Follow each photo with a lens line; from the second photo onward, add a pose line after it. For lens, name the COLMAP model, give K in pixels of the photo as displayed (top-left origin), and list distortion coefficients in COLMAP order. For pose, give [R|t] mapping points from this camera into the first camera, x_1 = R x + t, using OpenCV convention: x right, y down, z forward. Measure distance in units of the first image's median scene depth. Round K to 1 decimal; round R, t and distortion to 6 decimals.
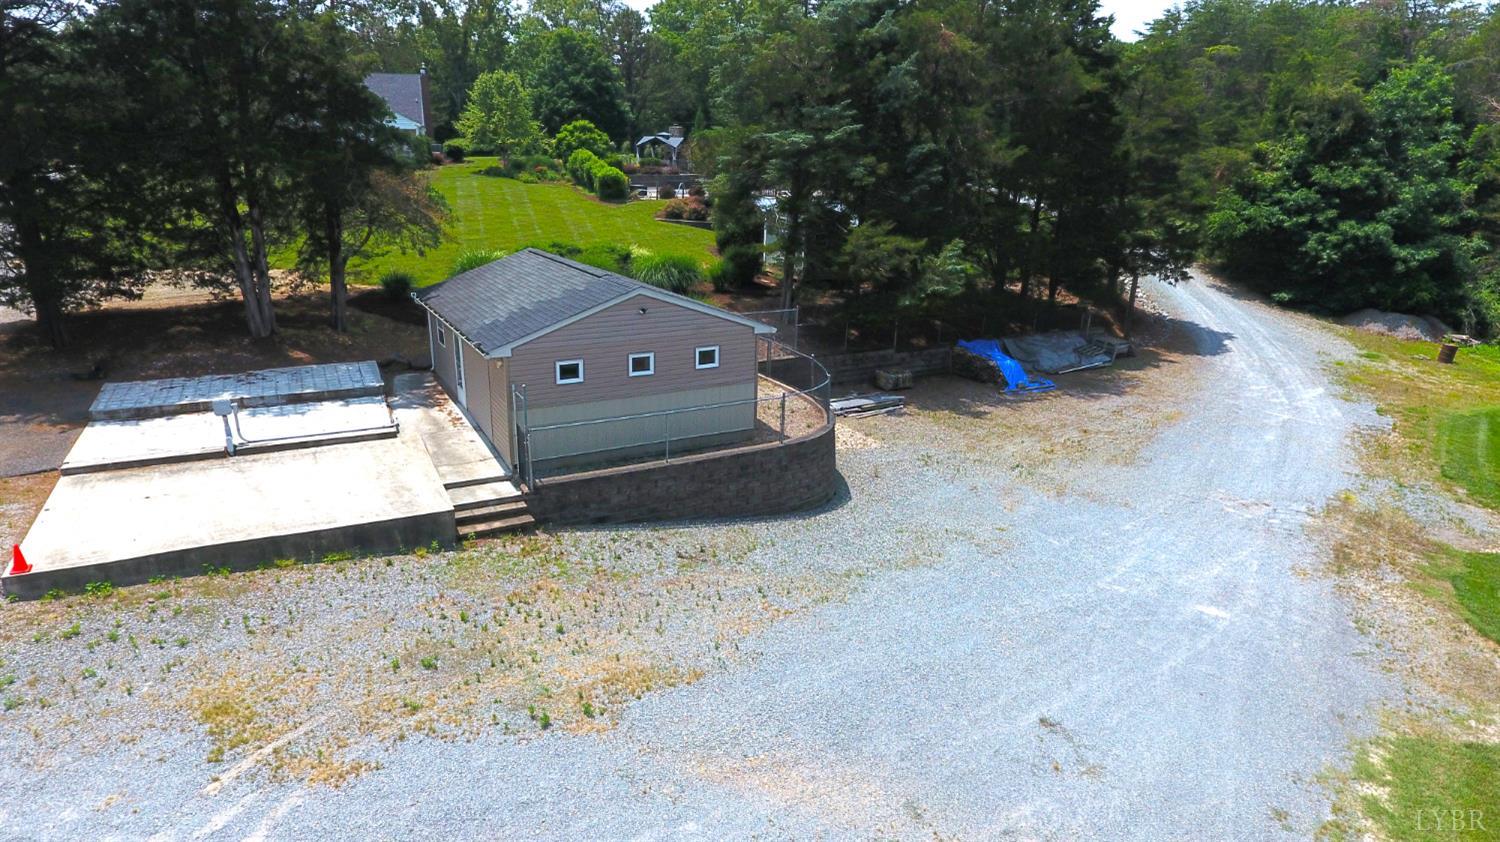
lens RADIAL K [[886.7, 0, 741.7], [0, 886.7, 419.3], [0, 0, 1]] dist [-0.001610, 0.000692]
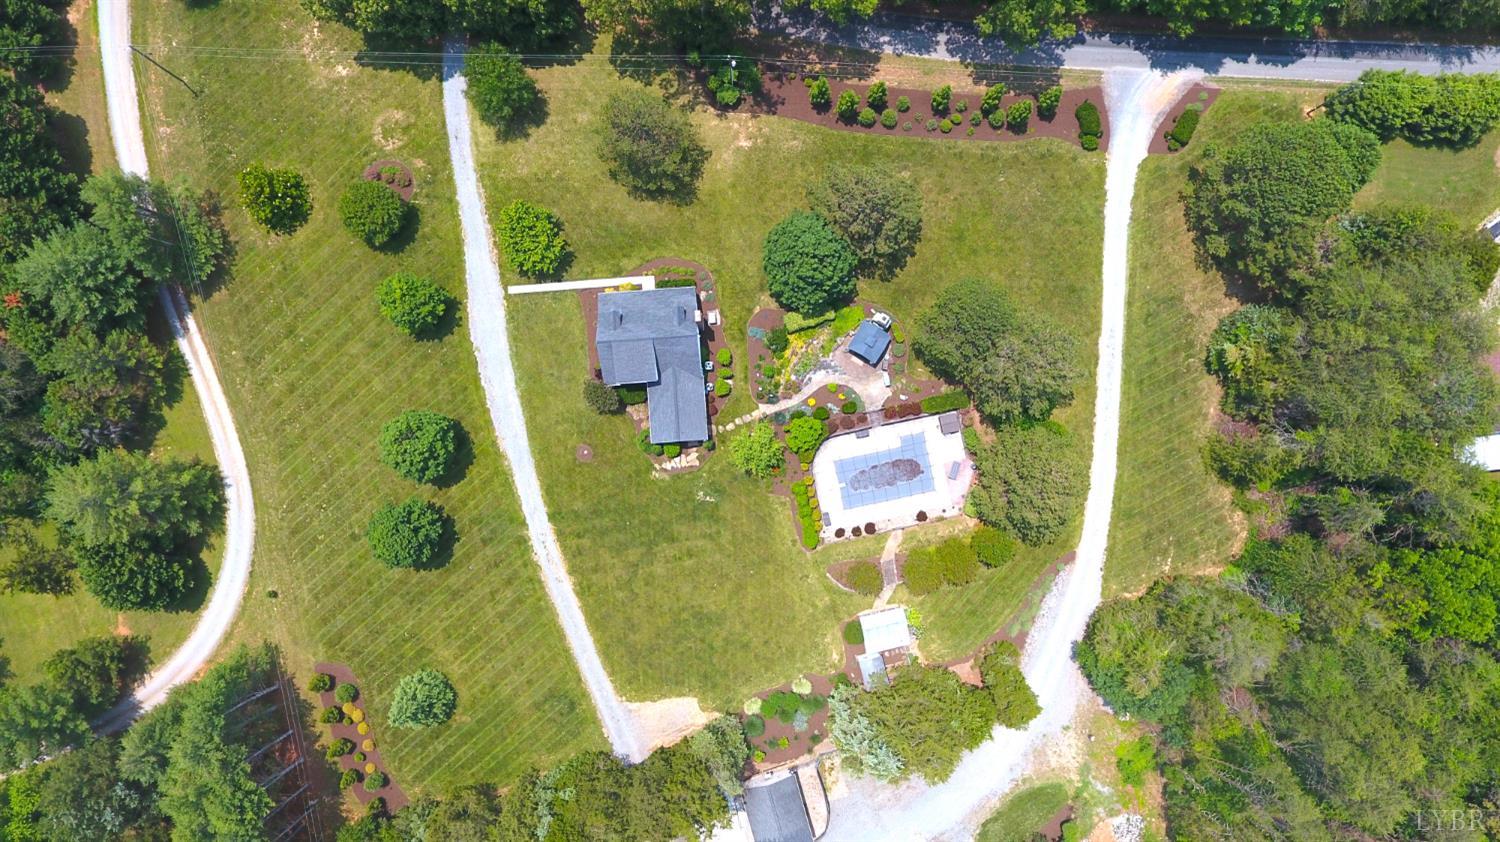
lens RADIAL K [[886.7, 0, 741.7], [0, 886.7, 419.3], [0, 0, 1]] dist [-0.001610, 0.000692]
pose [[0.973070, 0.229717, -0.019104, -0.937865], [-0.053811, 0.306960, 0.950200, -6.430168], [0.224141, -0.923583, 0.311055, 1.796853]]
